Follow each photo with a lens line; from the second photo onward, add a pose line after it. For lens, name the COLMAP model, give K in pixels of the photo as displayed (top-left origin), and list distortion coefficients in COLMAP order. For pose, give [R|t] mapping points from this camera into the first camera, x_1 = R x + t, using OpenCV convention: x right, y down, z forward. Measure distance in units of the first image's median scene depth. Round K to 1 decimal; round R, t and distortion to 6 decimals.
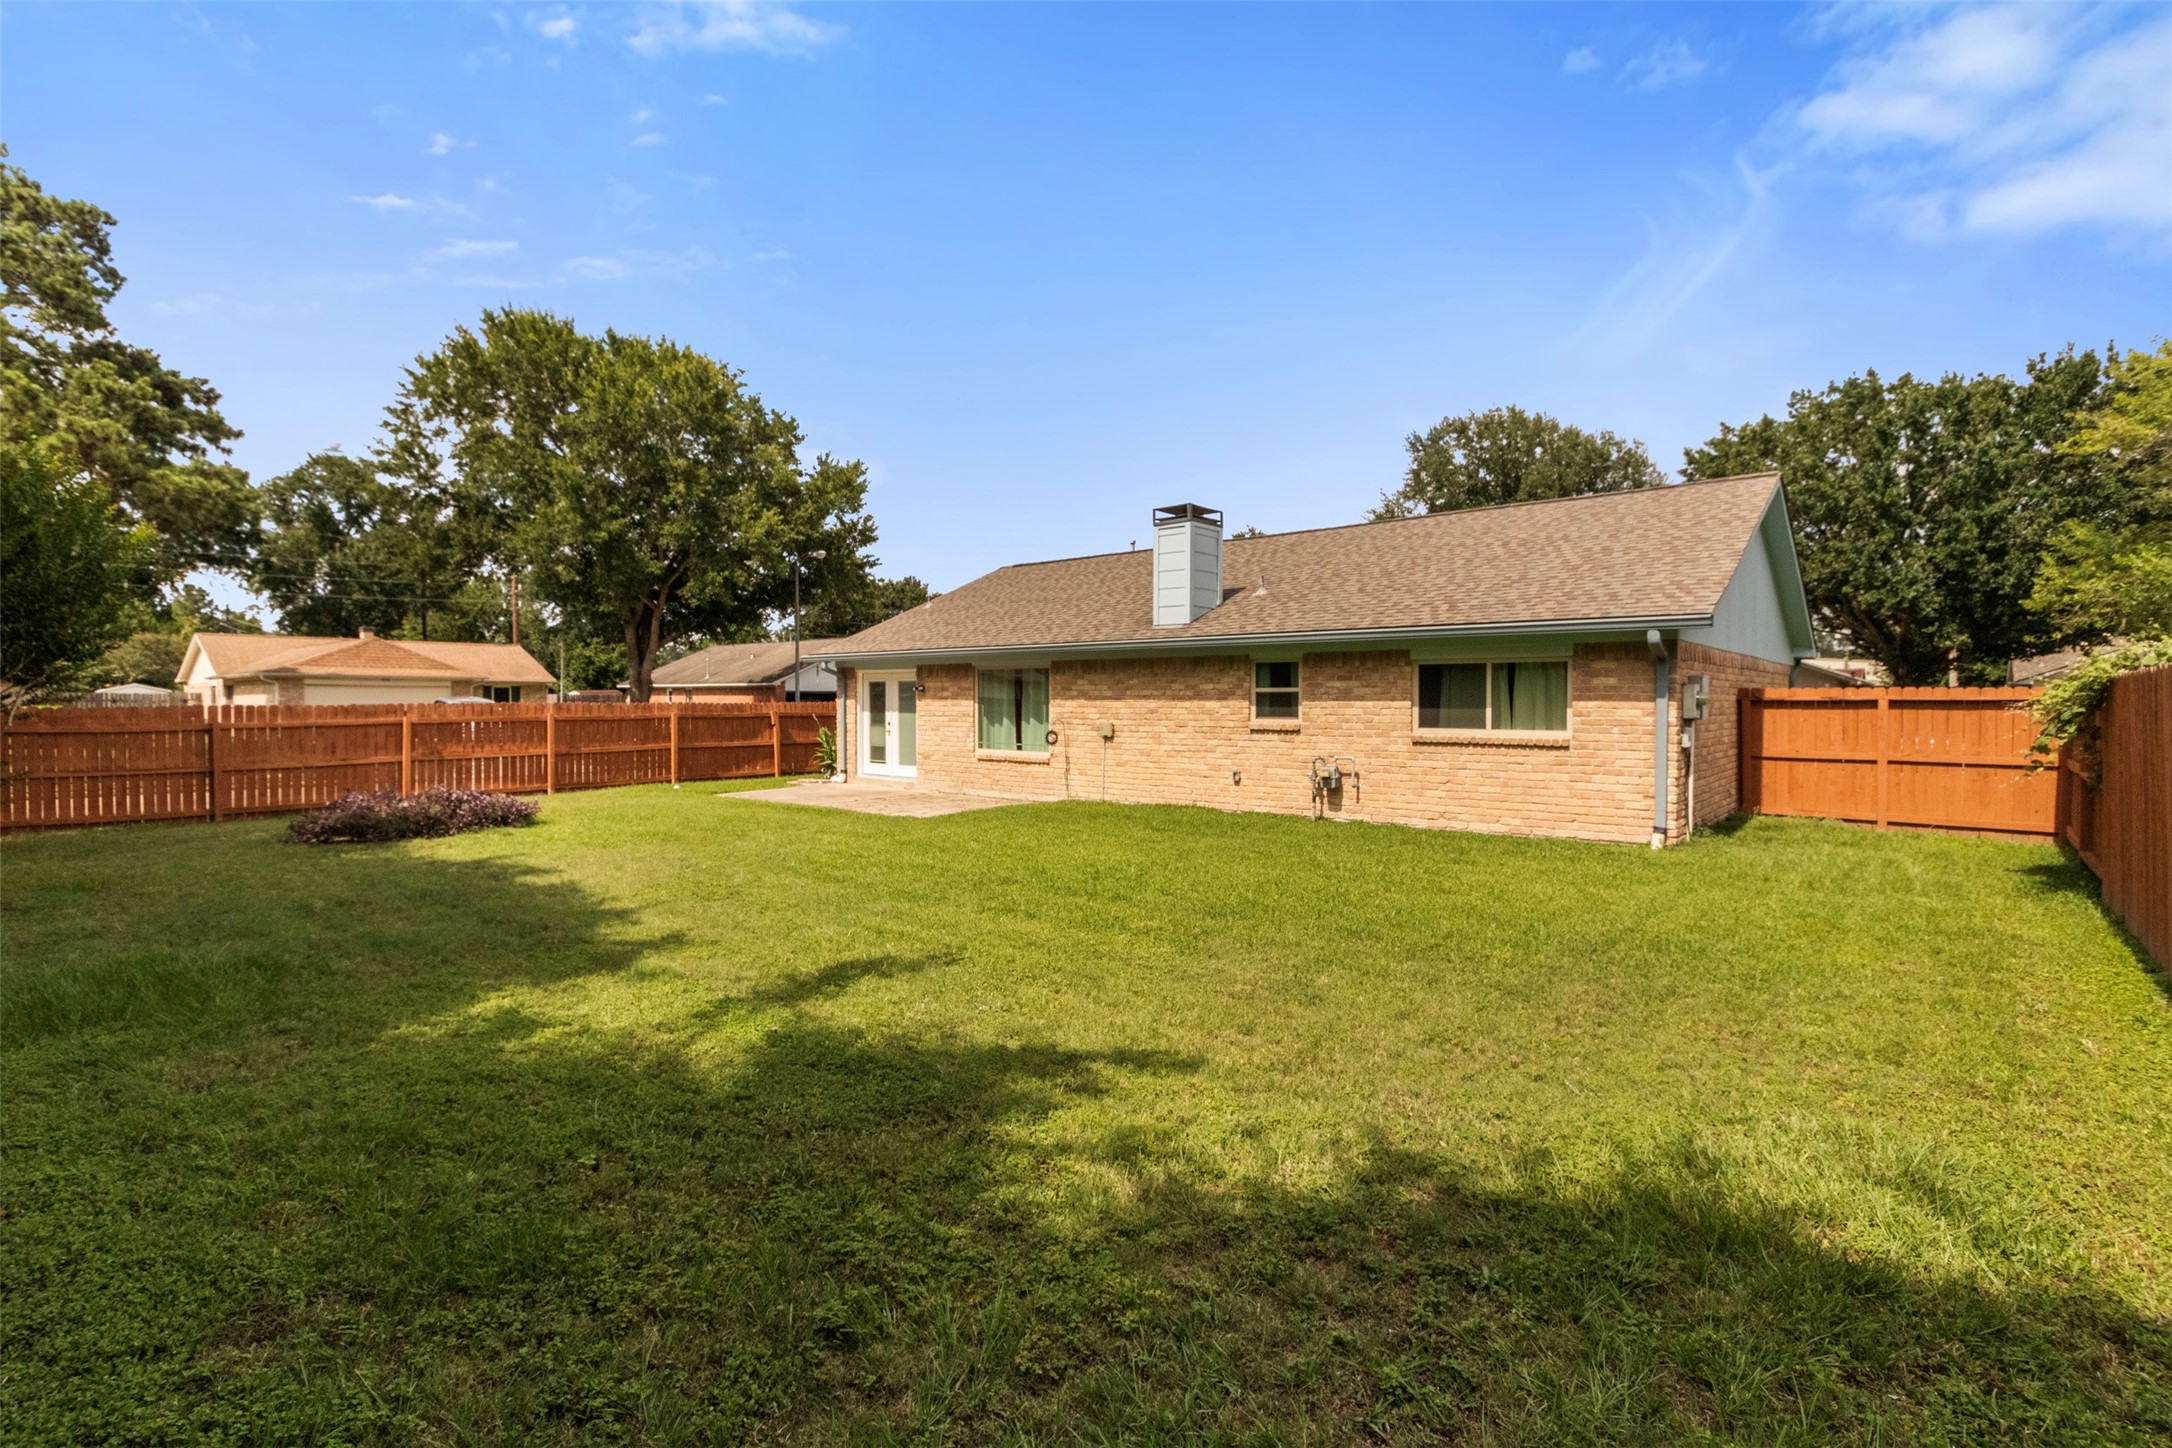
lens RADIAL K [[1011.3, 0, 1084.9], [0, 1011.3, 701.7], [0, 0, 1]] dist [0.000051, 0.000339]
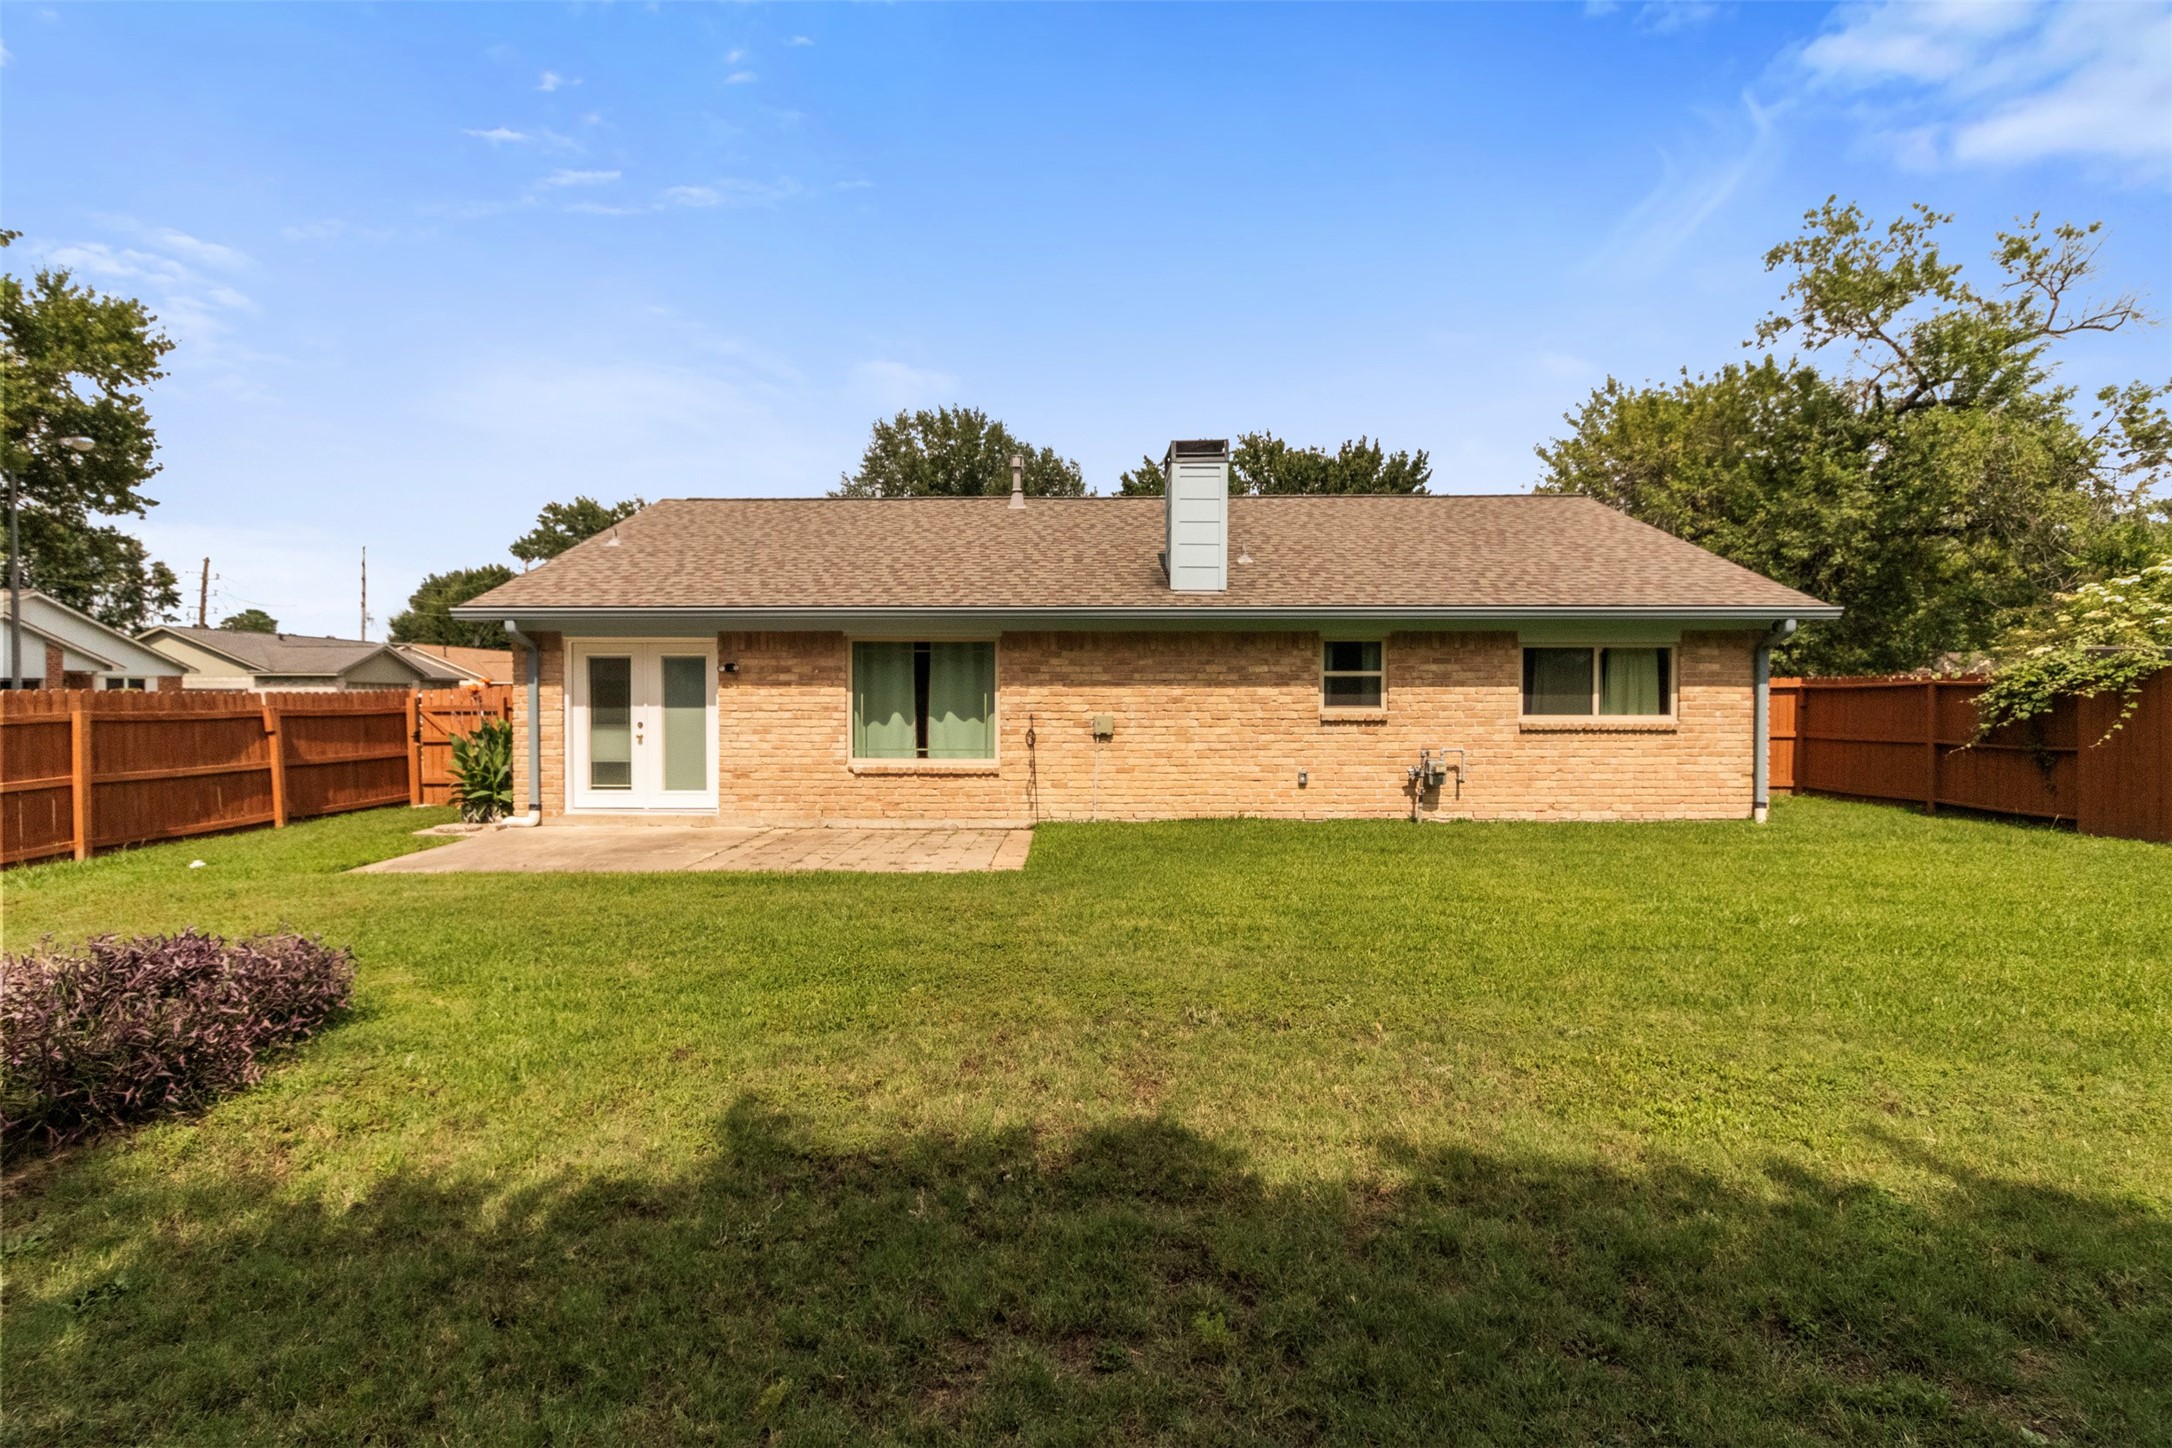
lens RADIAL K [[1011.3, 0, 1084.9], [0, 1011.3, 701.7], [0, 0, 1]] dist [0.000051, 0.000339]
pose [[0.774111, -0.007772, 0.633002, -0.510129], [0.002437, 0.999954, 0.009297, 0.003290], [-0.633045, -0.005654, 0.774094, 0.468782]]
